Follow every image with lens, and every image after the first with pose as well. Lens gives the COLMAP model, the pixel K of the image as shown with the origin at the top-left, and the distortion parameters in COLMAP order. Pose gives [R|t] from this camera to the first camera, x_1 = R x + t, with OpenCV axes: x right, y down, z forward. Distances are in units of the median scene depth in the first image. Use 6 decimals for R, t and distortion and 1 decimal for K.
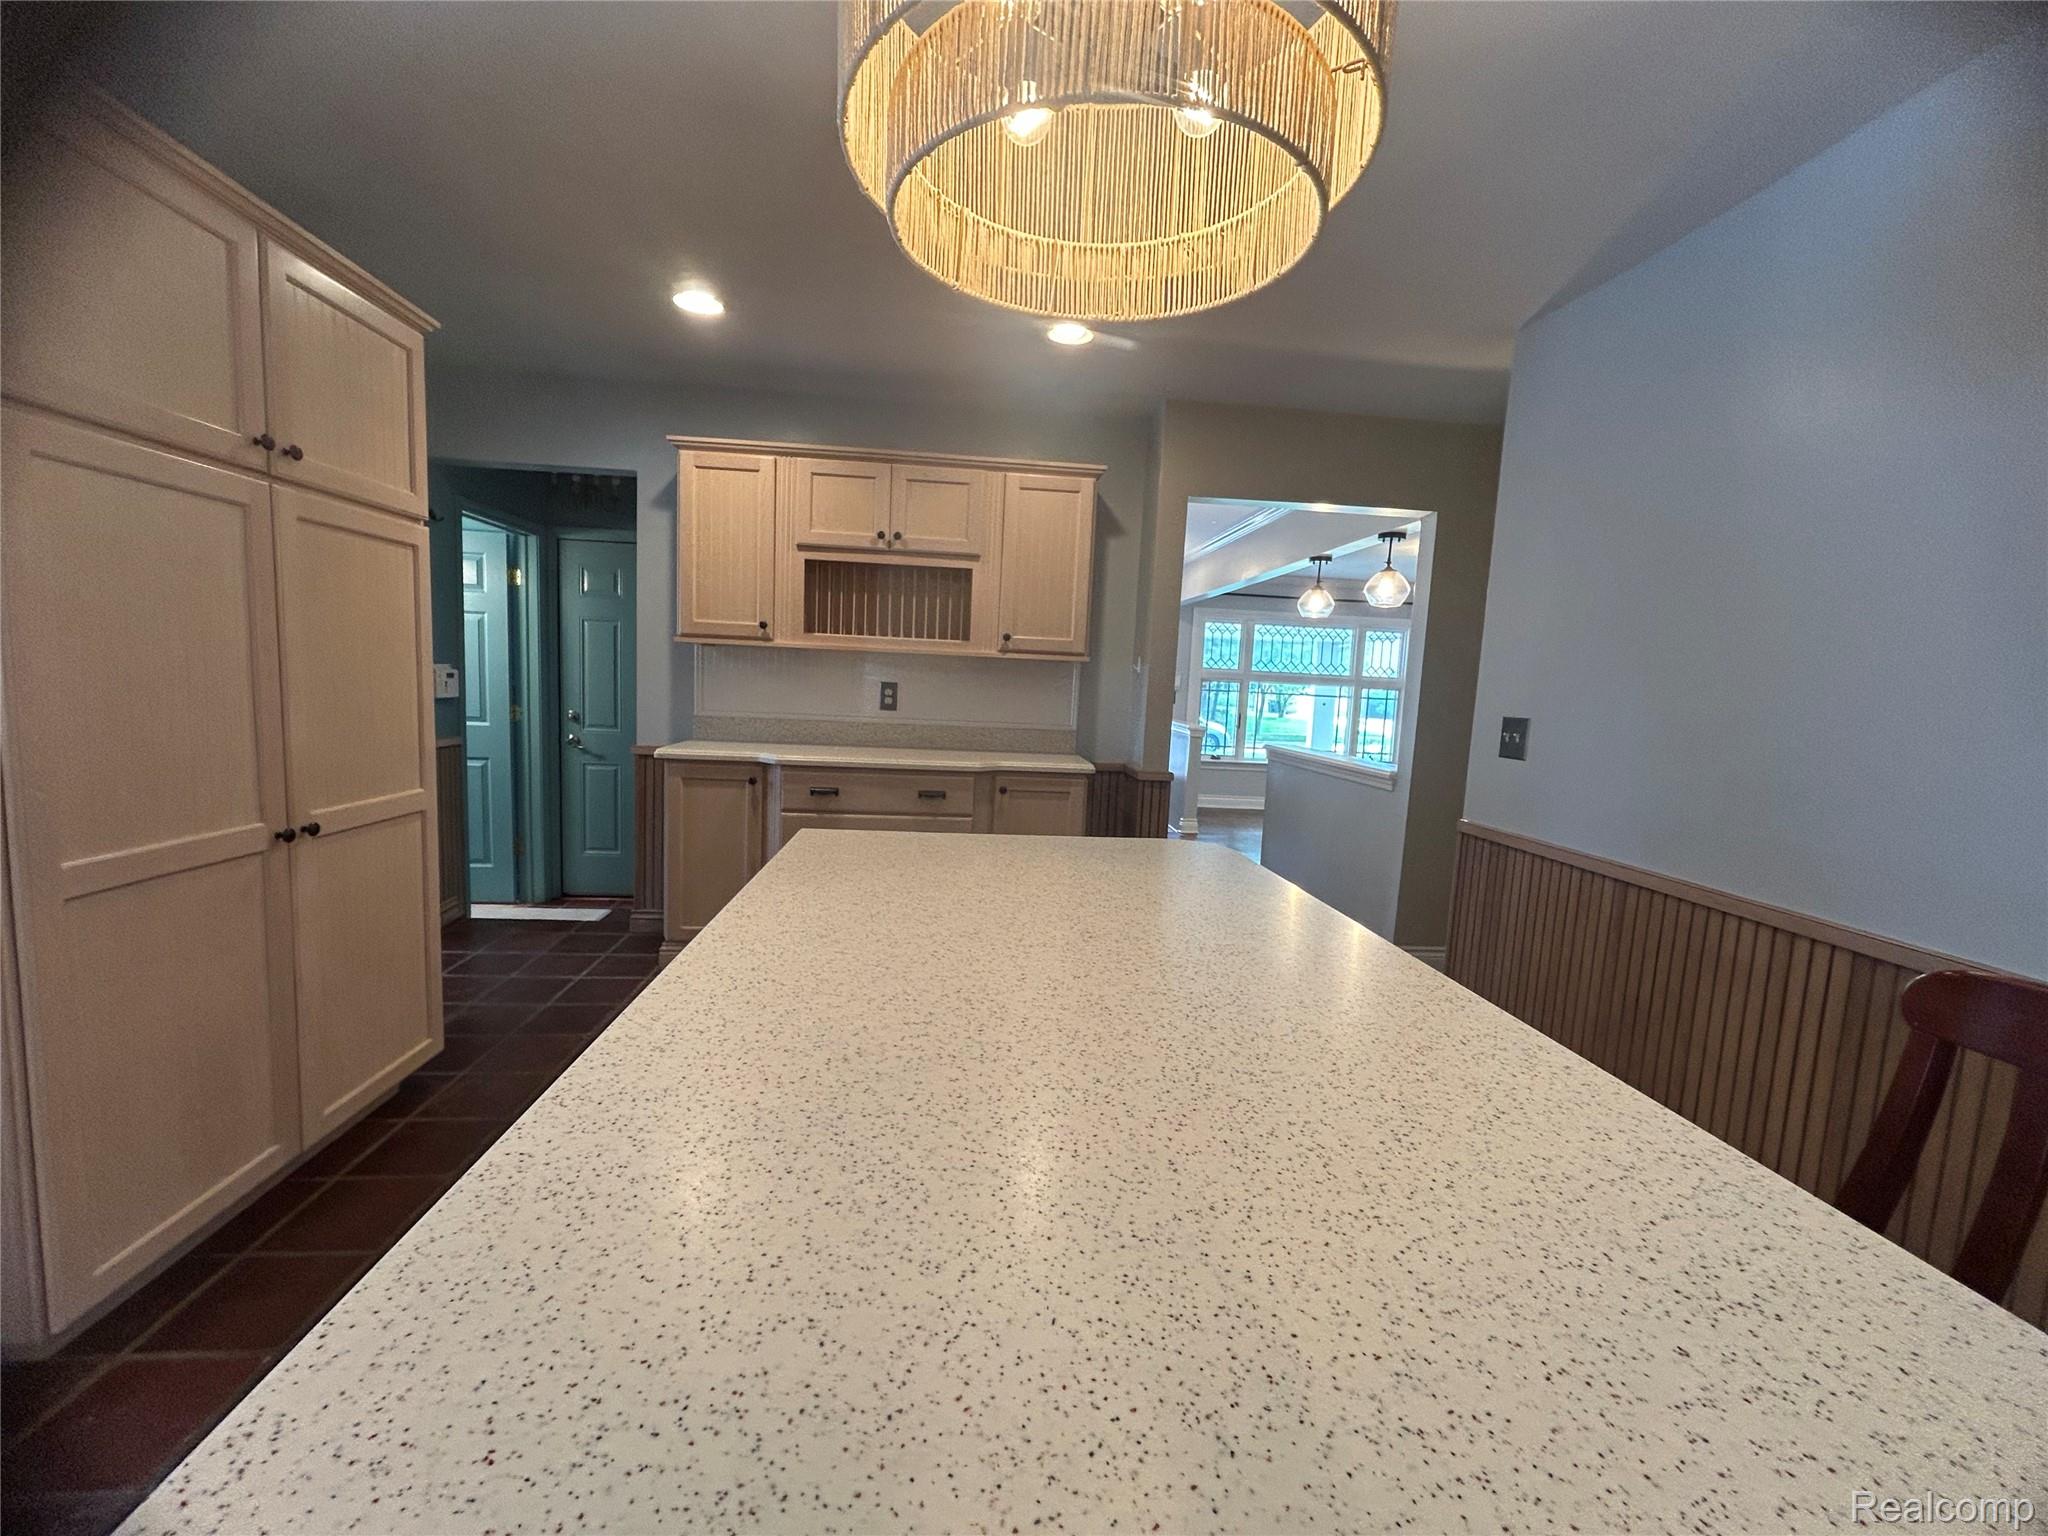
lens RADIAL K [[826.5, 0, 1023.1], [0, 826.5, 767.1], [0, 0, 1]] dist [-0.001530, -0.000772]
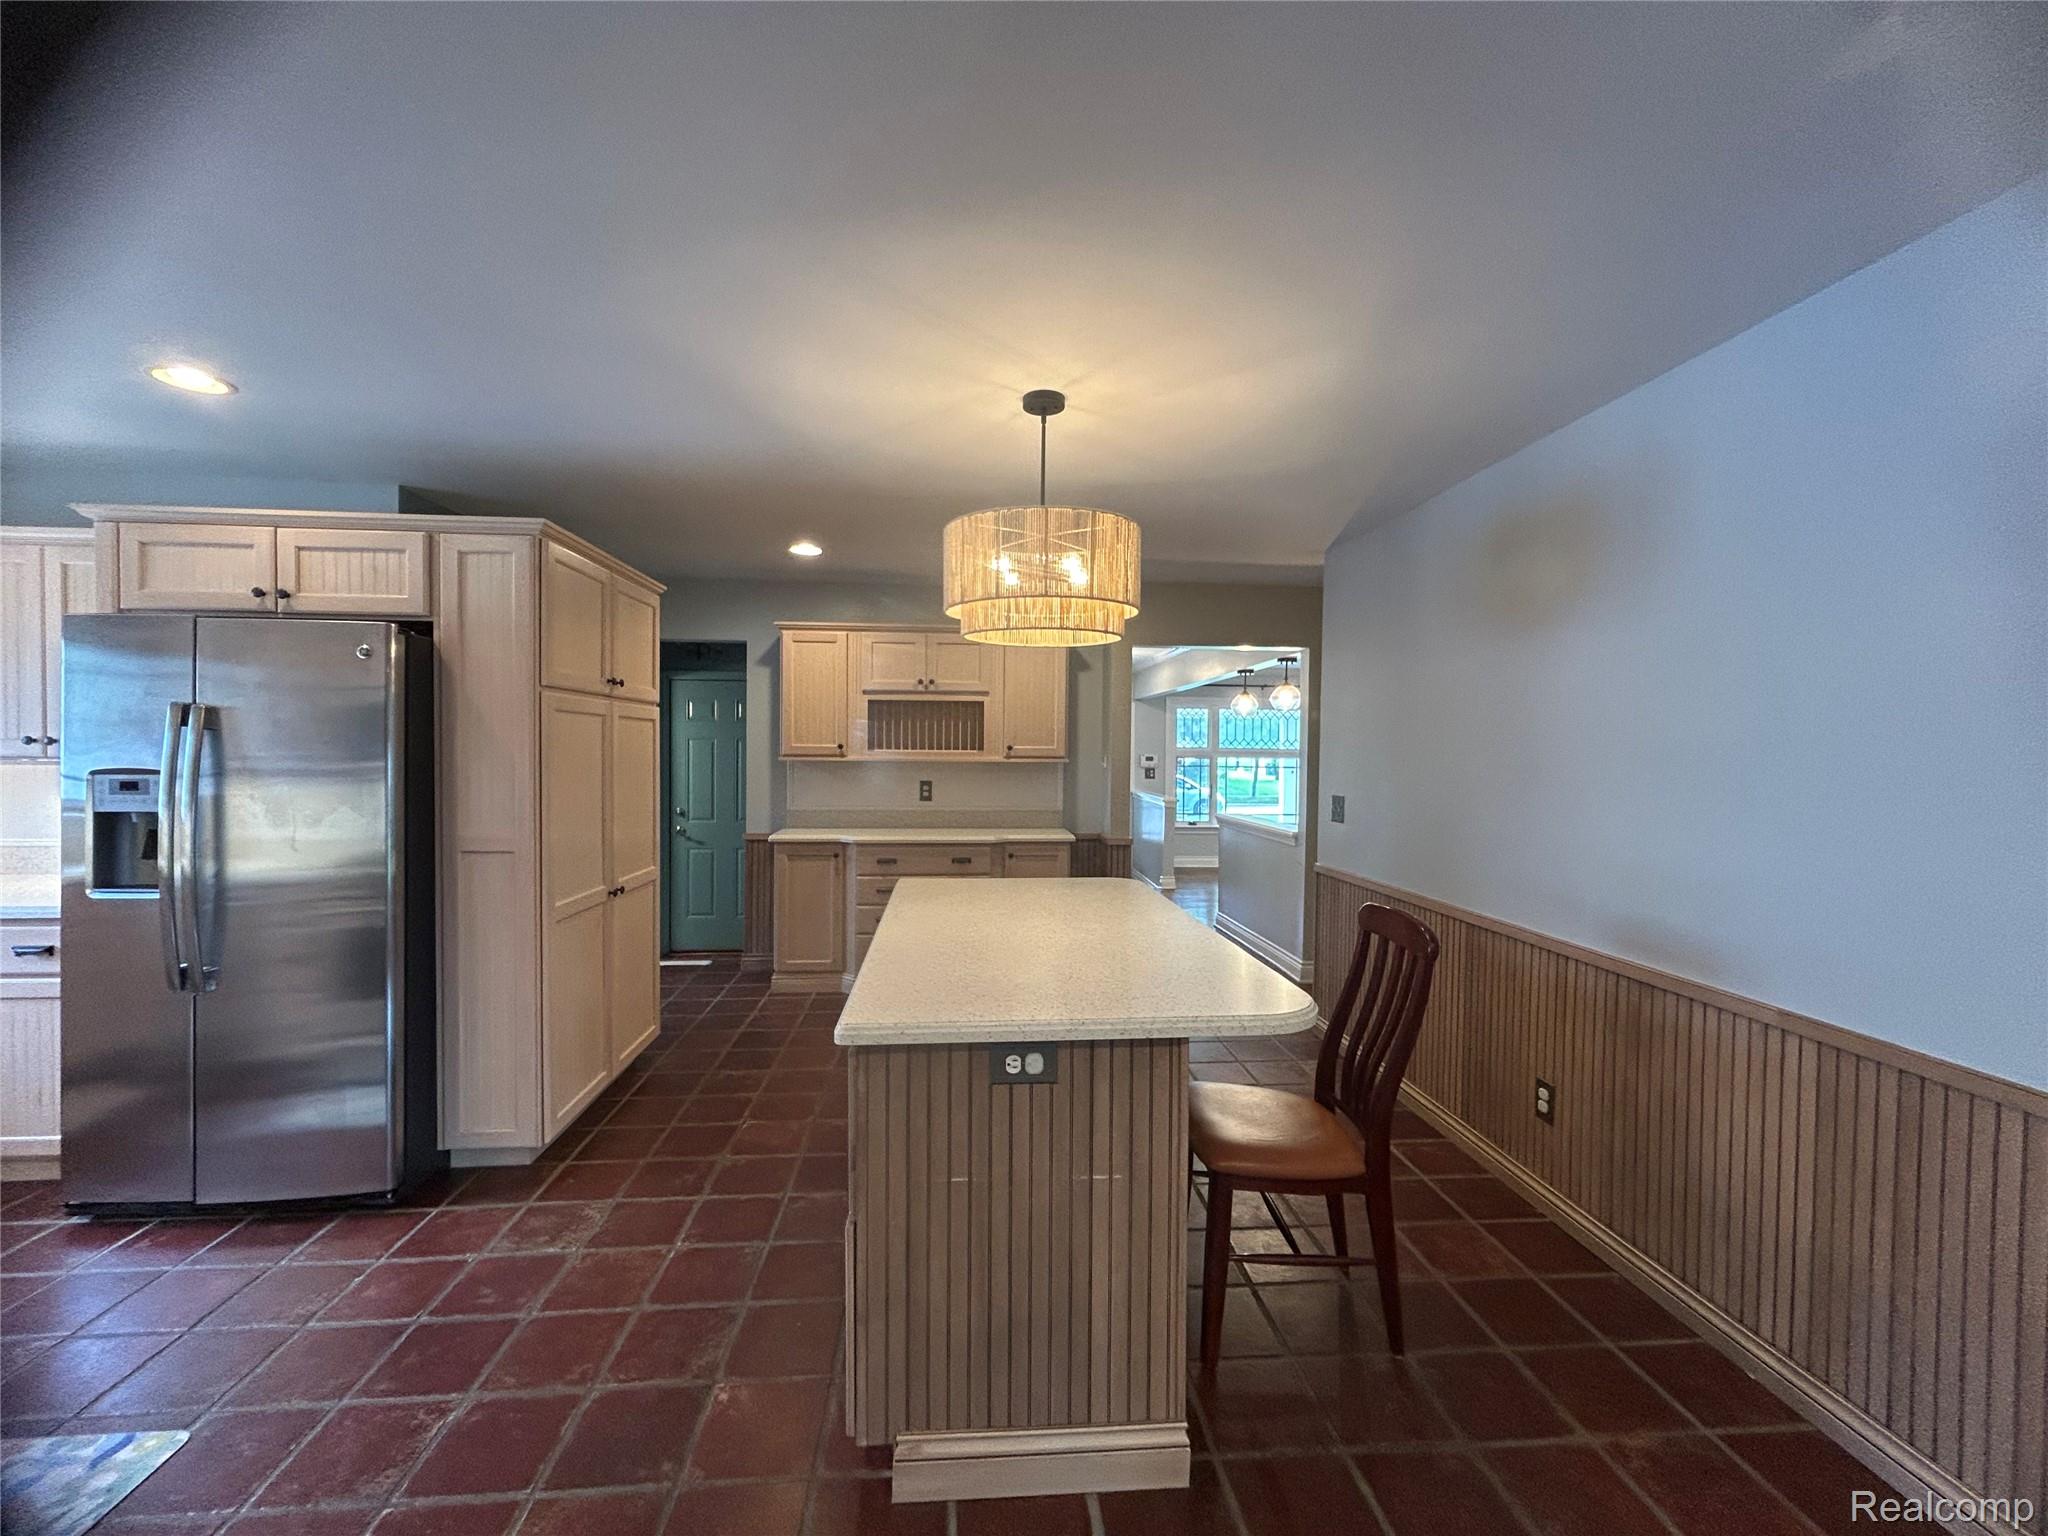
lens RADIAL K [[826.5, 0, 1023.7], [0, 826.5, 762.0], [0, 0, 1]] dist [-0.001530, -0.000772]
pose [[0.999303, -0.037278, -0.002178, 0.006632], [0.036928, 0.995202, -0.090605, -0.002531], [0.005545, 0.090461, 0.995885, -0.417188]]
